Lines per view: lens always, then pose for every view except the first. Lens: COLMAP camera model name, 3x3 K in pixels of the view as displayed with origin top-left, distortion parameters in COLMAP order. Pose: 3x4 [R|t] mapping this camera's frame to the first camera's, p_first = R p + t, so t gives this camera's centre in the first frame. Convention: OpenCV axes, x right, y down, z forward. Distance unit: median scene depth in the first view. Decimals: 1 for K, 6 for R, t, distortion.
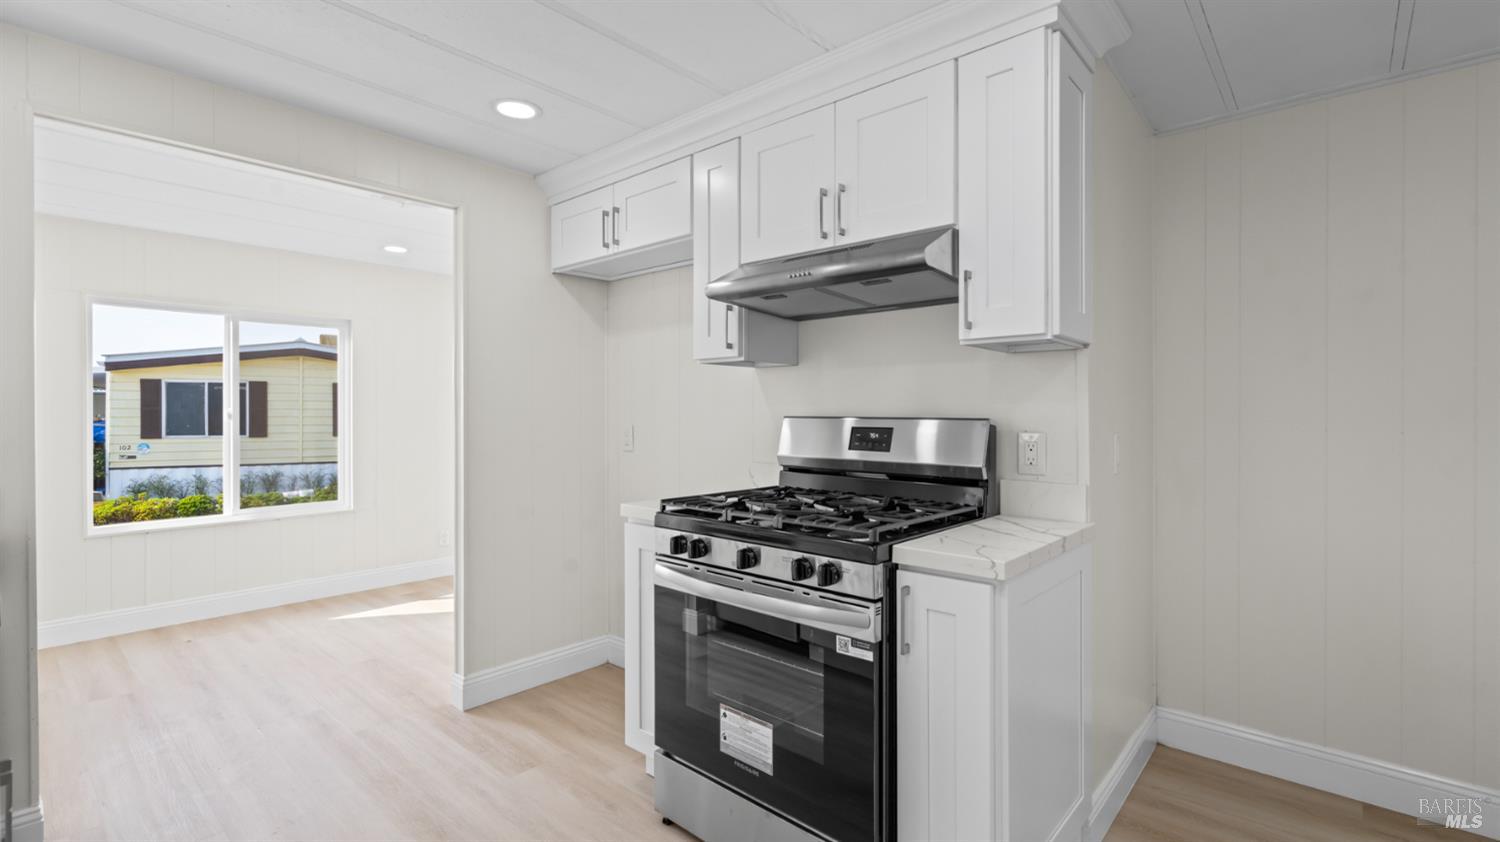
lens RADIAL K [[686.1, 0, 751.2], [0, 686.1, 415.2], [0, 0, 1]] dist [-0.001816, 0.000505]
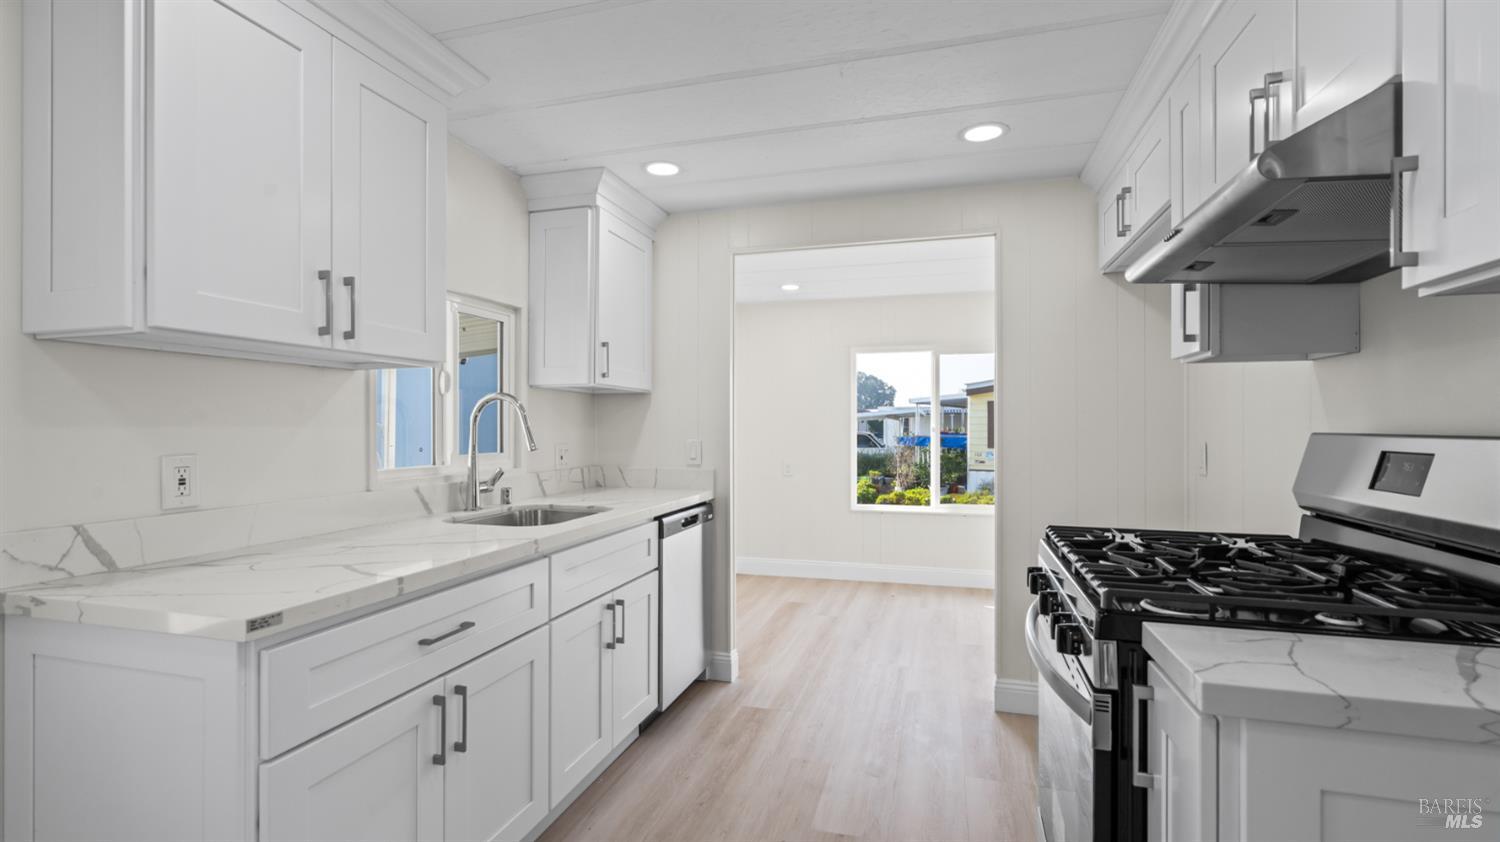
lens RADIAL K [[686.1, 0, 751.2], [0, 686.1, 415.2], [0, 0, 1]] dist [-0.001816, 0.000505]
pose [[0.443952, -0.009631, -0.895999, 0.354158], [-0.012352, 0.999781, -0.016867, 0.002020], [0.895965, 0.018556, 0.443736, 0.192820]]
